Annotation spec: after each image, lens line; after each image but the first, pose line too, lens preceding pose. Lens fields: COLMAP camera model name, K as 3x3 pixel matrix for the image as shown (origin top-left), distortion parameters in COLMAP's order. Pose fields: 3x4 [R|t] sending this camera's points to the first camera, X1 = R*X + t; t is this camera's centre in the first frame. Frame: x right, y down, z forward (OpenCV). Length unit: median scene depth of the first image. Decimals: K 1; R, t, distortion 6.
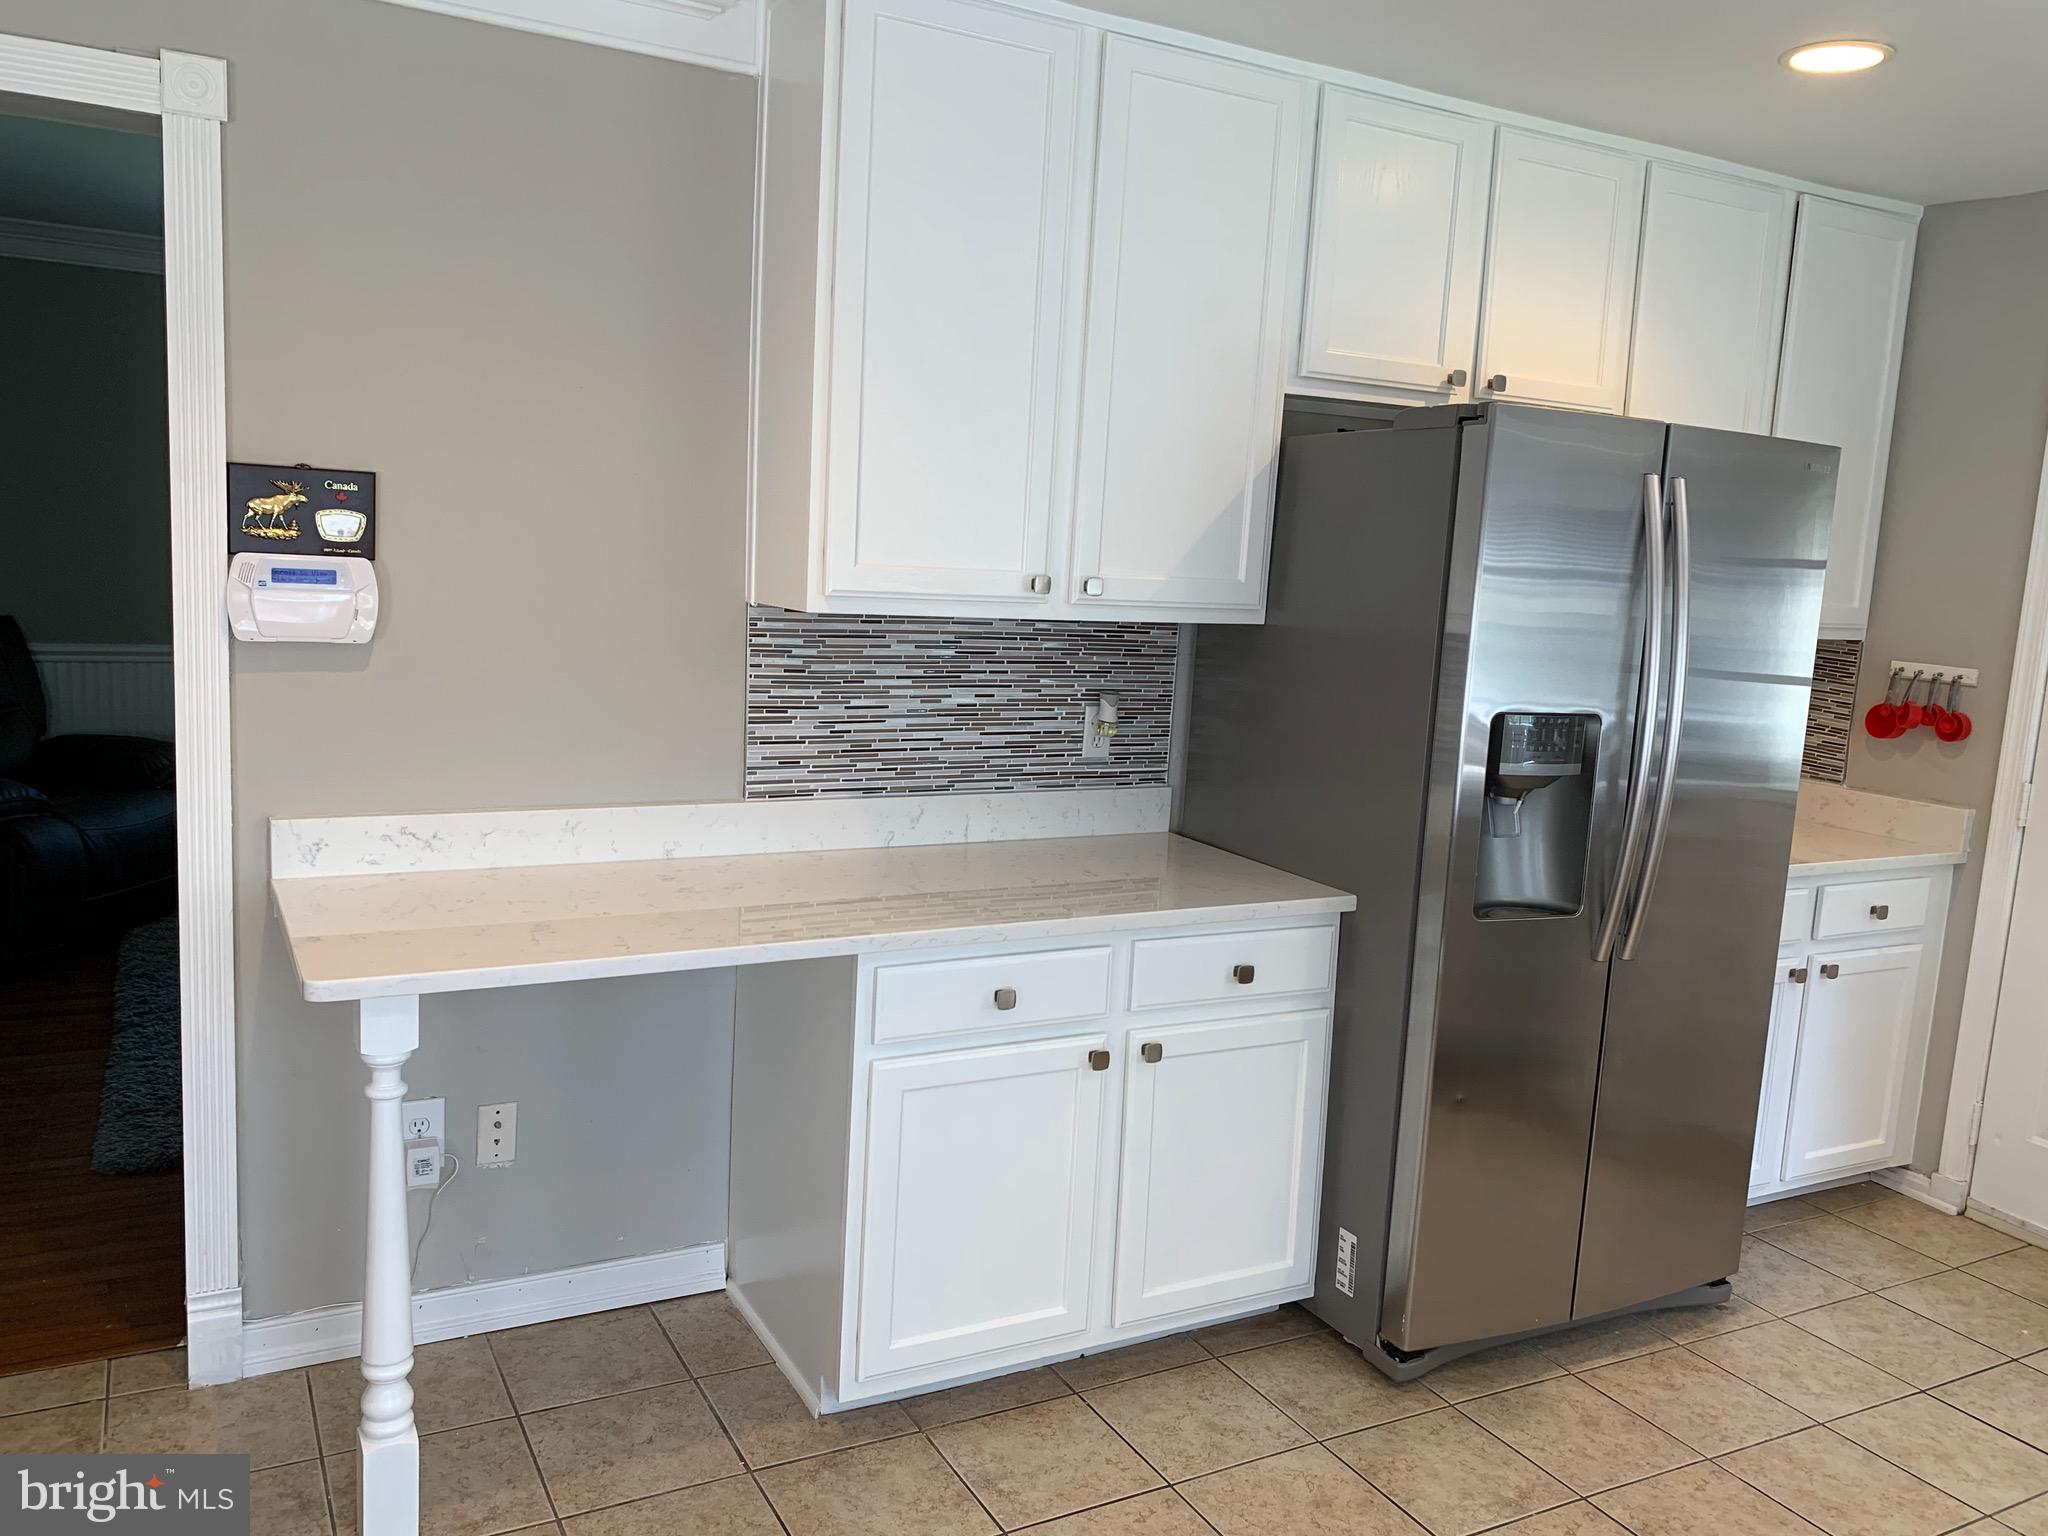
lens RADIAL K [[1573.9, 0, 1012.5], [0, 1573.9, 765.0], [0, 0, 1]] dist [0.072801, -0.108407]
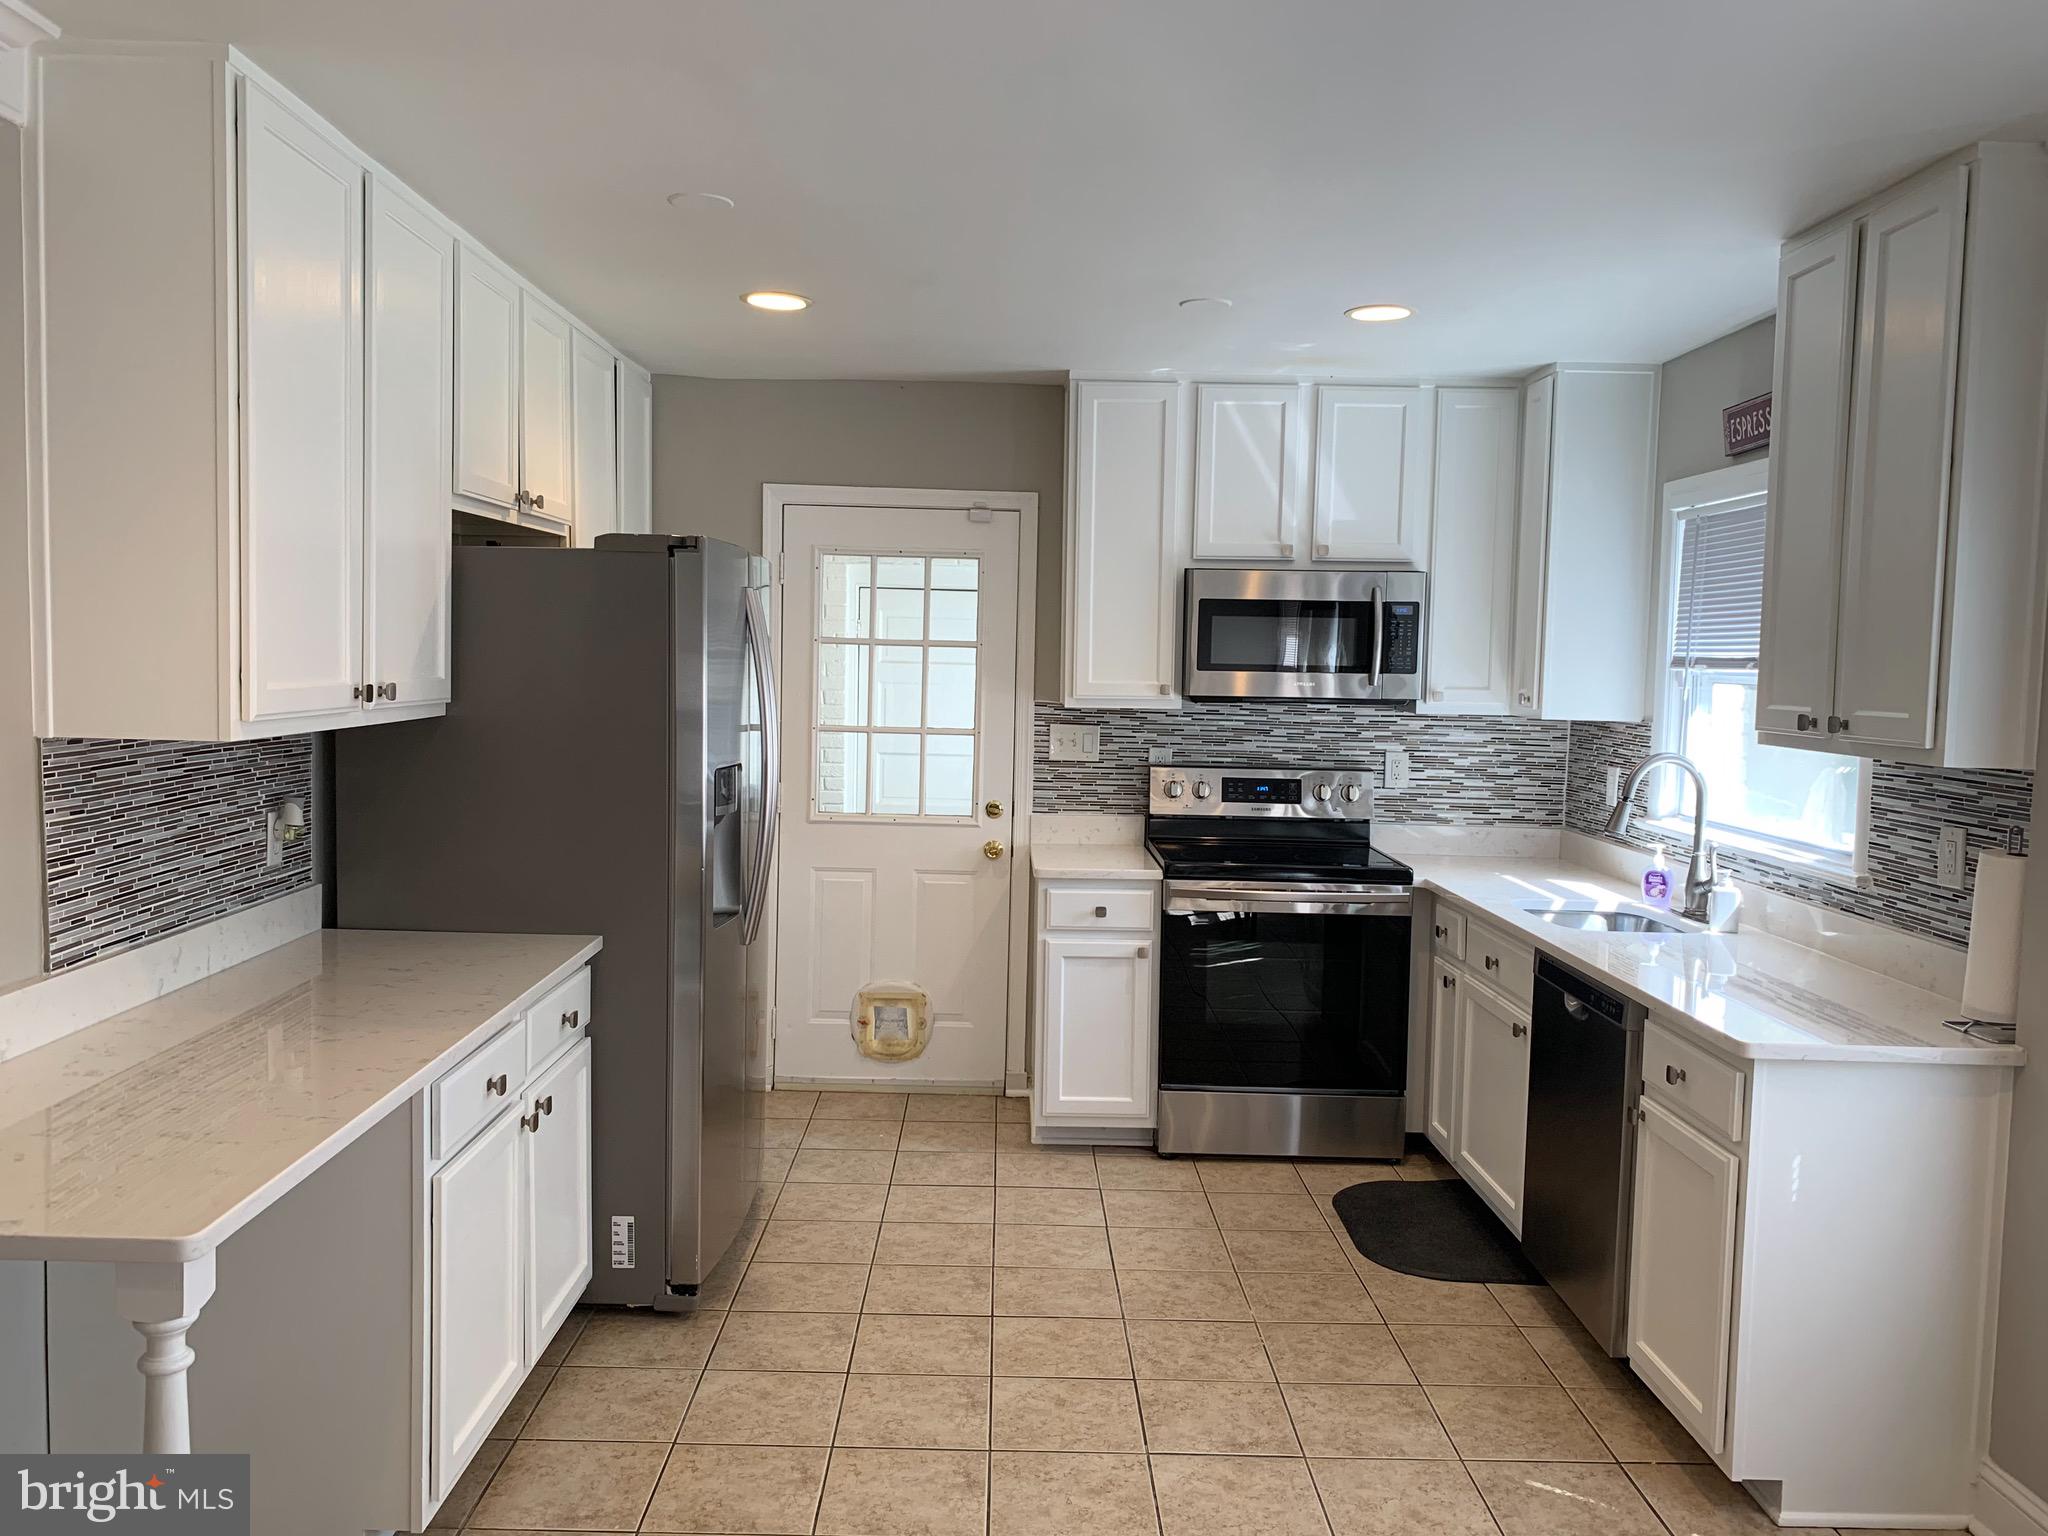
lens RADIAL K [[1581.4, 0, 1004.2], [0, 1581.4, 753.0], [0, 0, 1]] dist [0.084809, -0.152679]
pose [[0.466791, -0.098813, 0.878830, -0.663597], [0.125366, 0.991096, 0.044847, -0.067695], [-0.875437, 0.089241, 0.475023, 0.145626]]
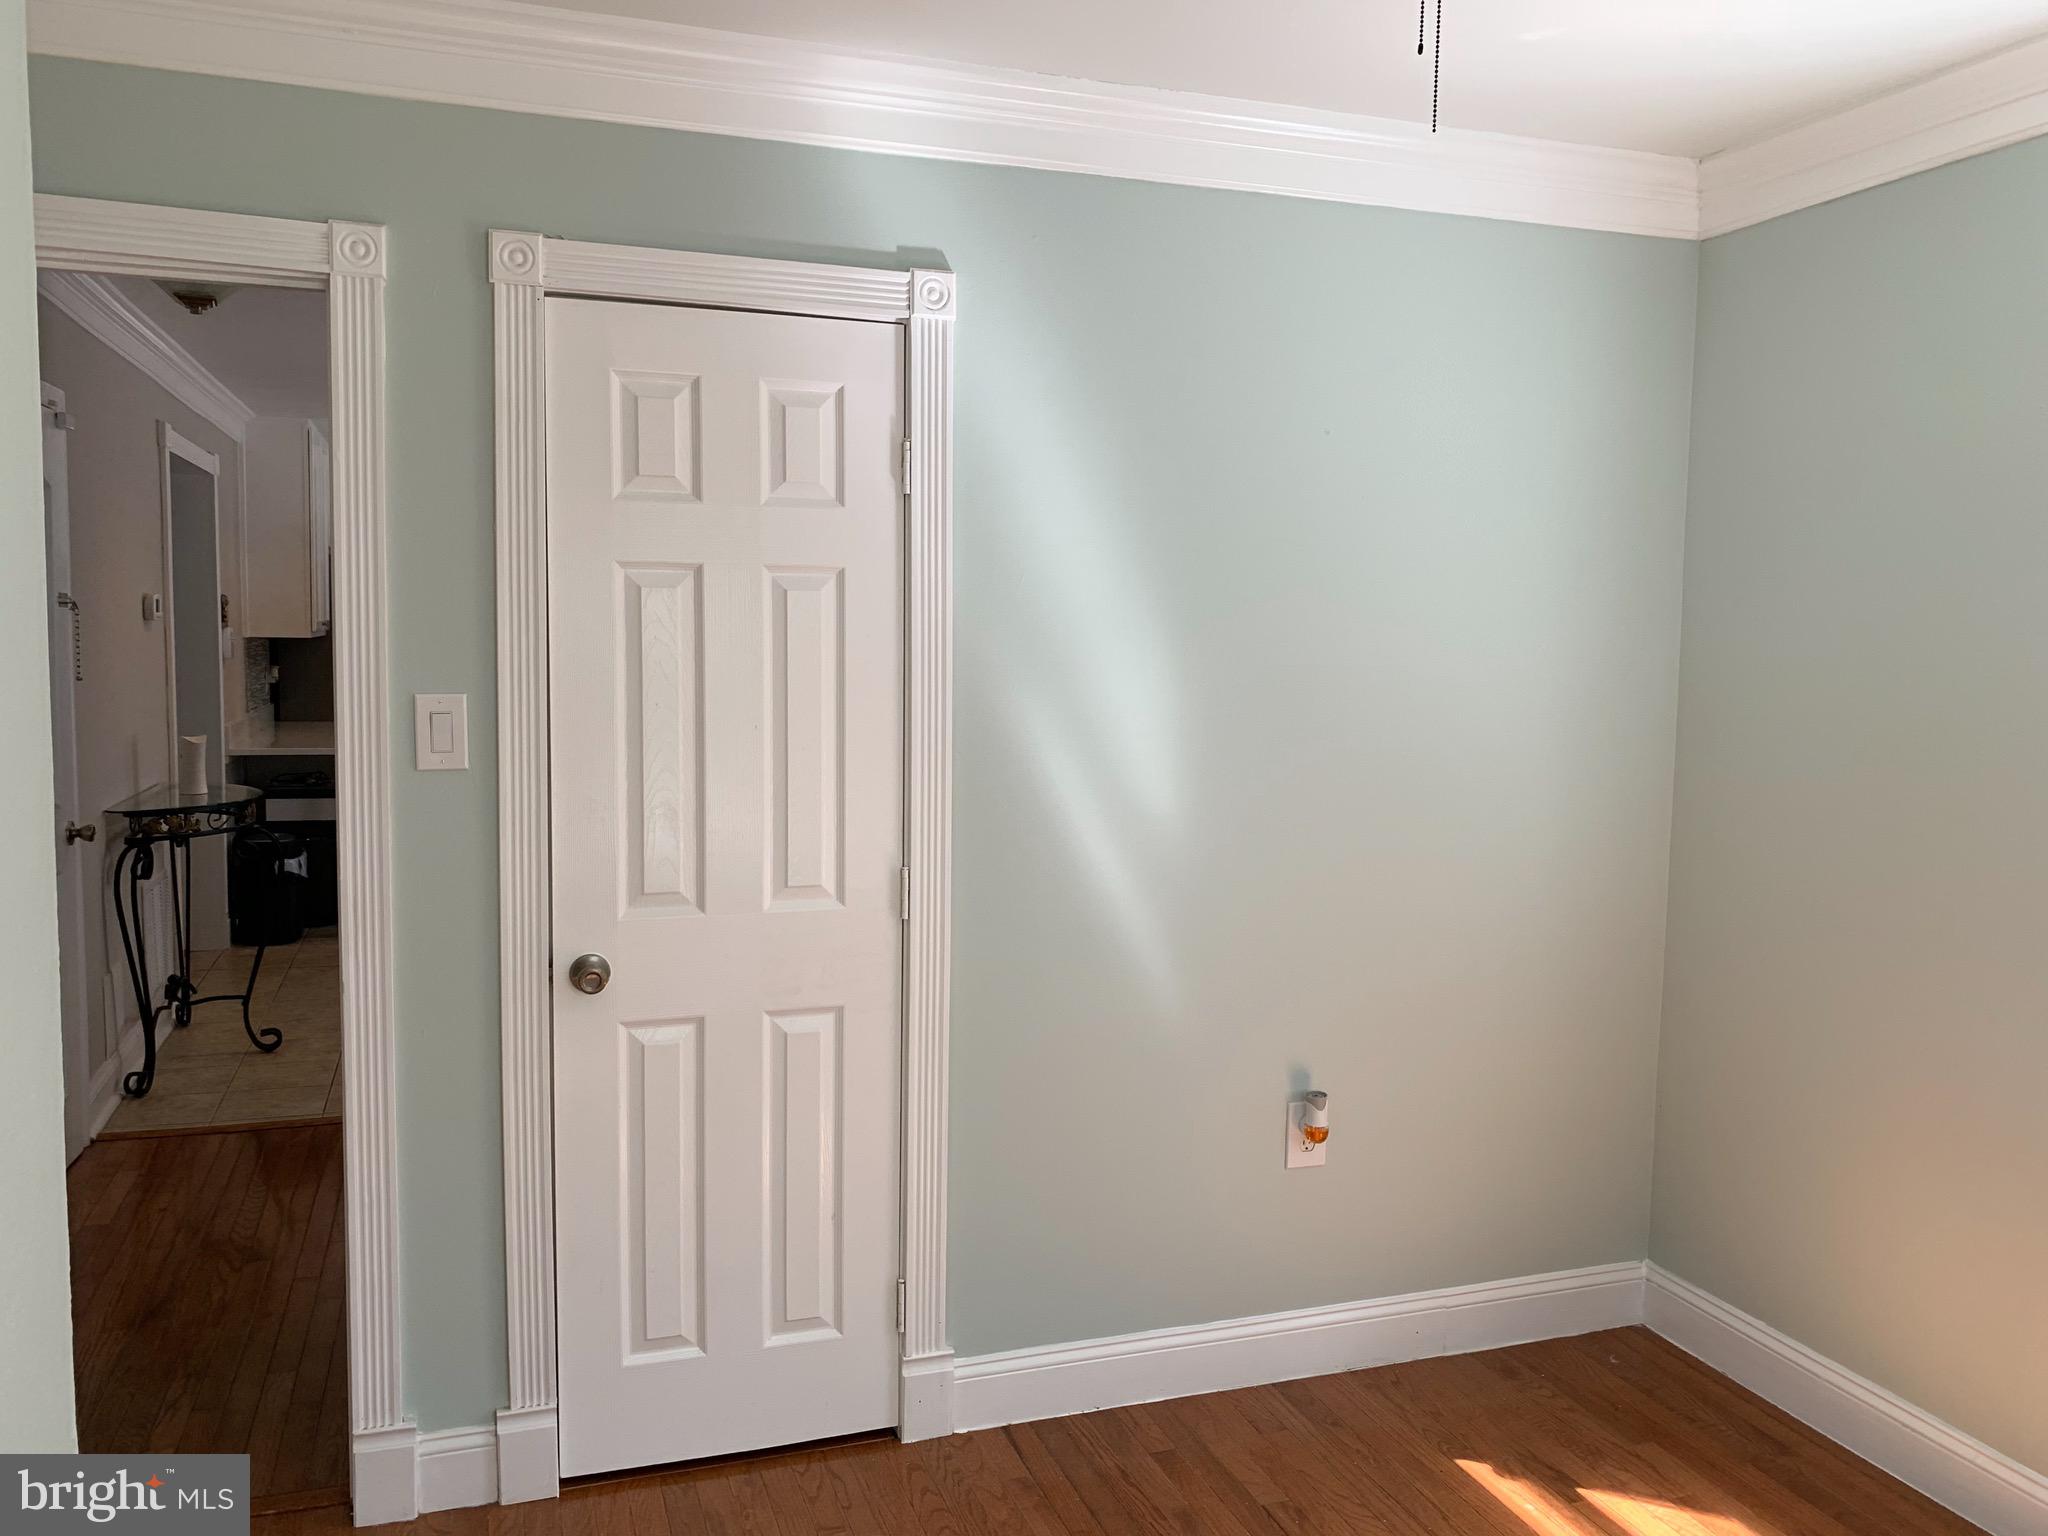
lens RADIAL K [[1610.8, 0, 1027.3], [0, 1610.8, 720.2], [0, 0, 1]] dist [0.004760, 0.004817]
pose [[0.154650, -0.115363, 0.981211, -2.478741], [0.135882, 0.986205, 0.094534, -0.044589], [-0.978580, 0.118709, 0.168192, -0.637884]]
